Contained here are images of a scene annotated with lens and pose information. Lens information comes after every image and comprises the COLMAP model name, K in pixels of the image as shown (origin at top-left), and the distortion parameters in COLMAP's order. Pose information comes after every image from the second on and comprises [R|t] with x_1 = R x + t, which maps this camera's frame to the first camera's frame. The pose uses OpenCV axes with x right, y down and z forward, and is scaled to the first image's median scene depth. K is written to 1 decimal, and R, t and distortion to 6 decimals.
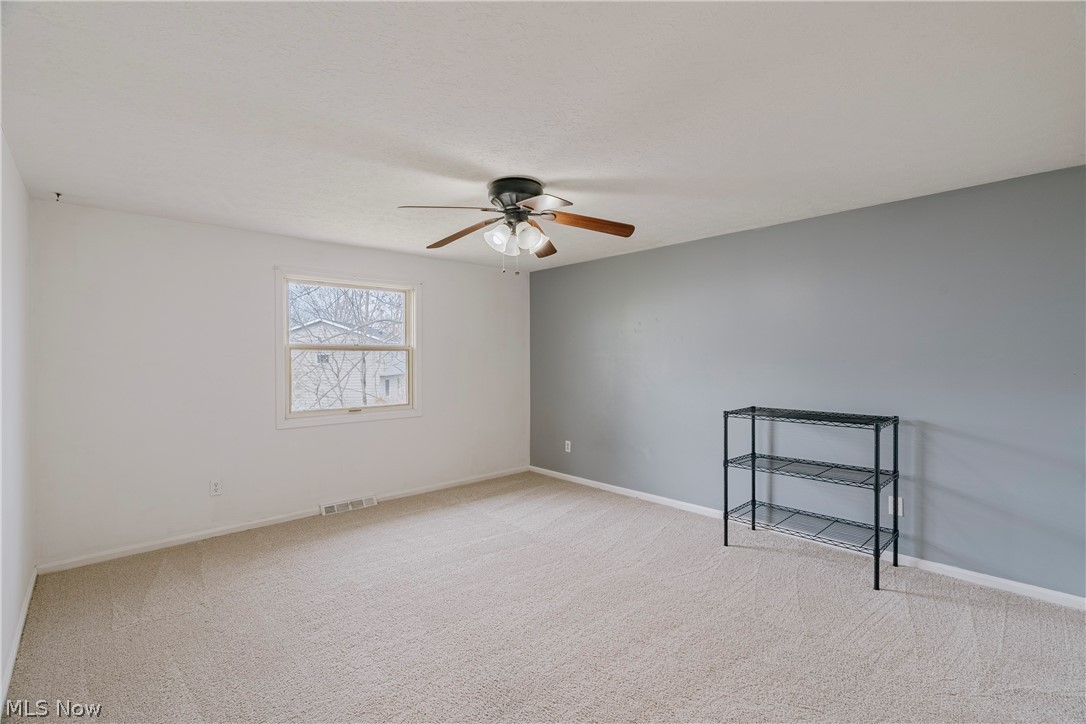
lens RADIAL K [[494.5, 0, 545.2], [0, 494.5, 362.0], [0, 0, 1]] dist [-0.009519, 0.002729]
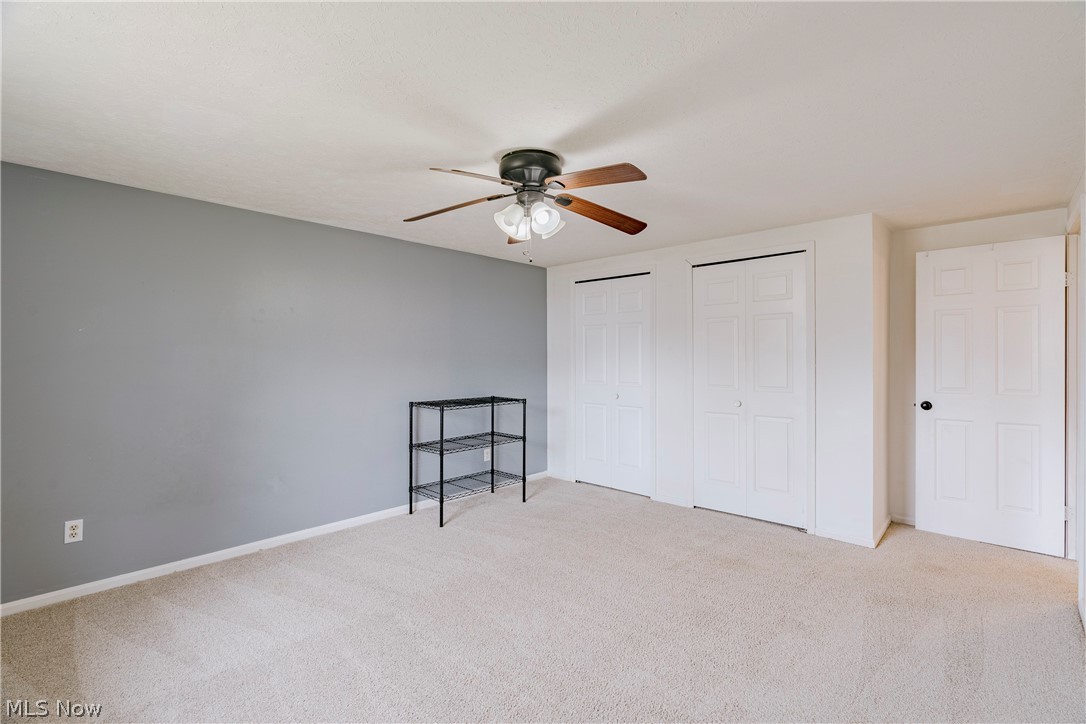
lens RADIAL K [[494.5, 0, 545.3], [0, 494.5, 357.8], [0, 0, 1]] dist [-0.009519, 0.002729]
pose [[-0.071506, 0.005443, 0.997425, -0.741522], [0.011480, 0.999923, -0.004634, -0.000276], [-0.997374, 0.011119, -0.071563, 0.822853]]
